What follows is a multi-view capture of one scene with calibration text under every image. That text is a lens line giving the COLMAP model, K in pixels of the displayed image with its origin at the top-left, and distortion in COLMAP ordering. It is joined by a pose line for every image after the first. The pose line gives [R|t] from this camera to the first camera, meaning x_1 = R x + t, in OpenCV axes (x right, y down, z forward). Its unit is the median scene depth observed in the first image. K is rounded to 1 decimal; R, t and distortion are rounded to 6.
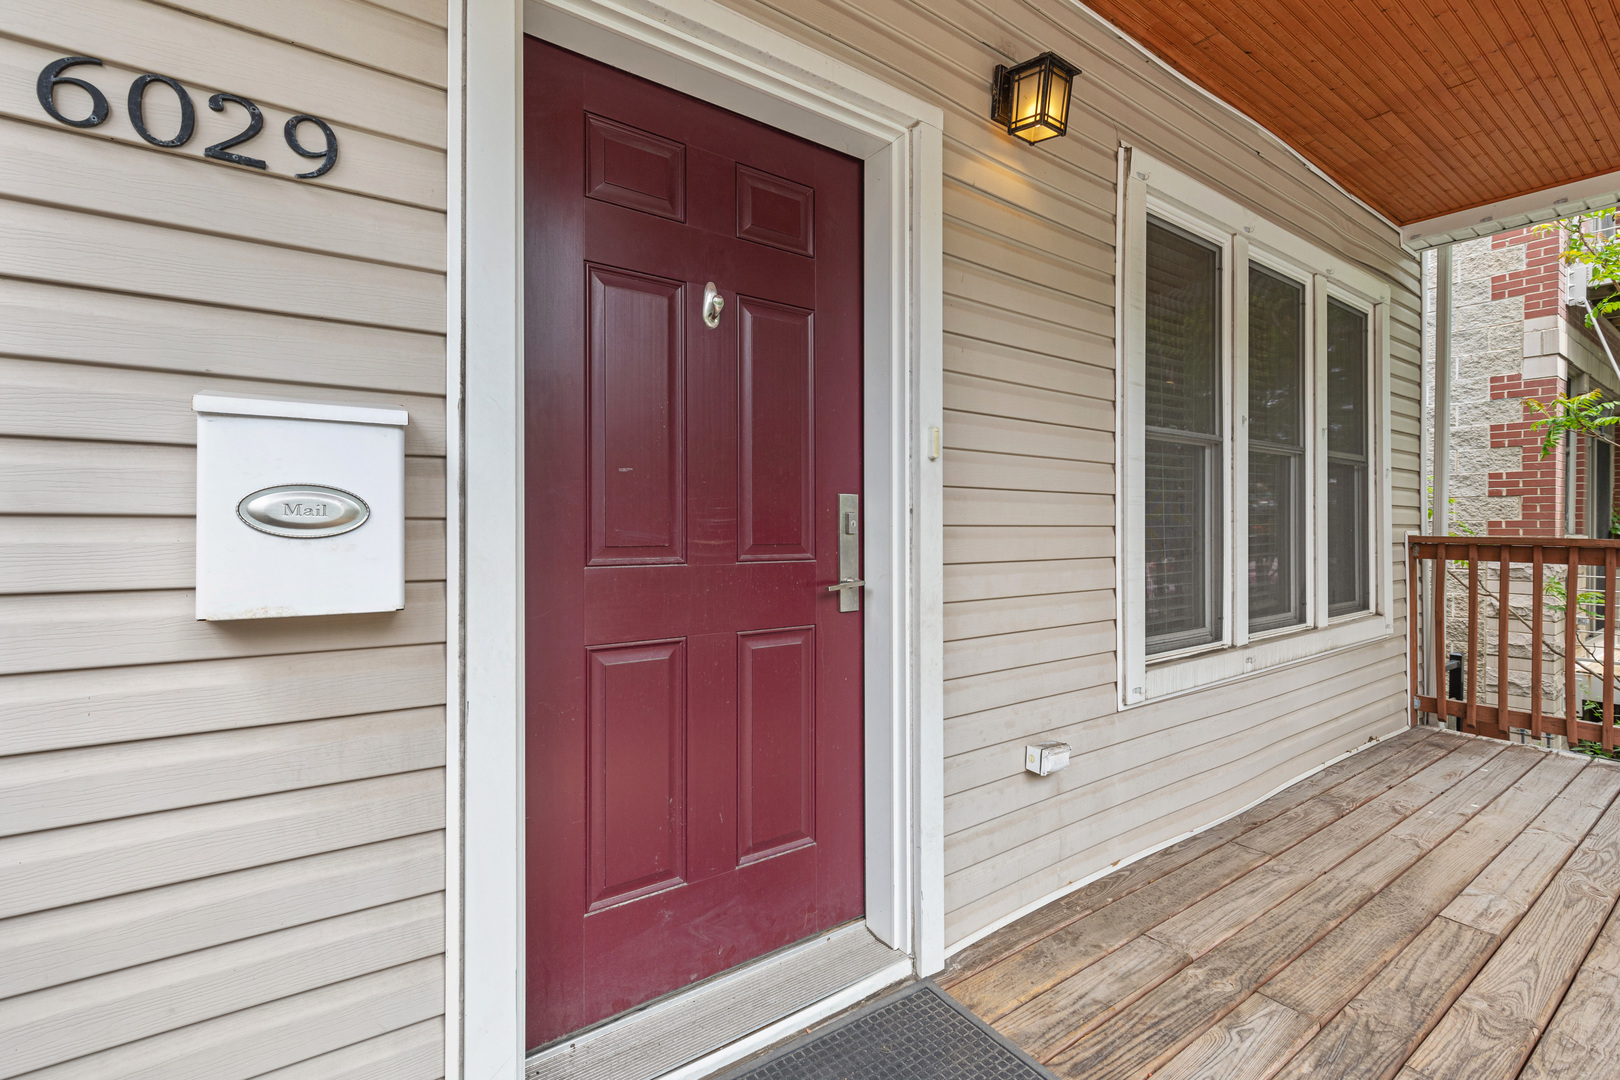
lens RADIAL K [[729.0, 0, 807.9], [0, 729.0, 530.8], [0, 0, 1]] dist [0.011069, -0.004454]
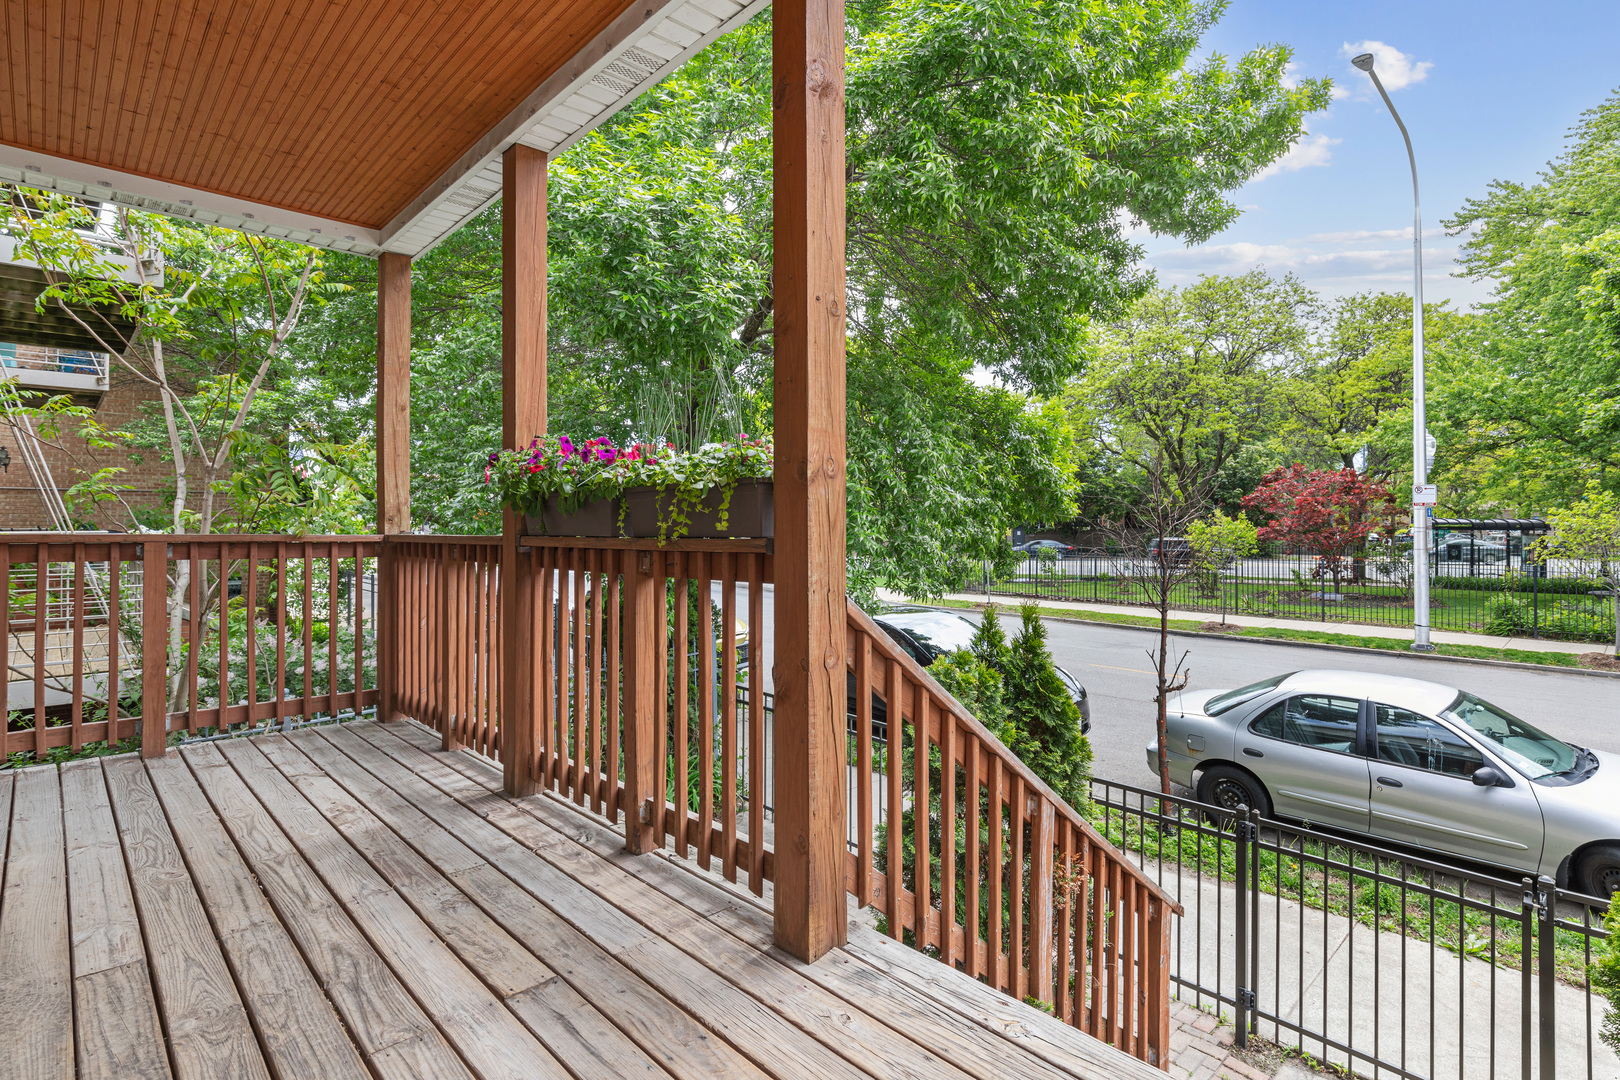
lens RADIAL K [[817.1, 0, 813.2], [0, 817.1, 526.5], [0, 0, 1]] dist [0.004417, 0.000841]
pose [[-0.134335, -0.008835, 0.990897, -0.157490], [0.007585, 0.999922, 0.009944, -0.004349], [-0.990907, 0.008852, -0.134257, 0.213633]]
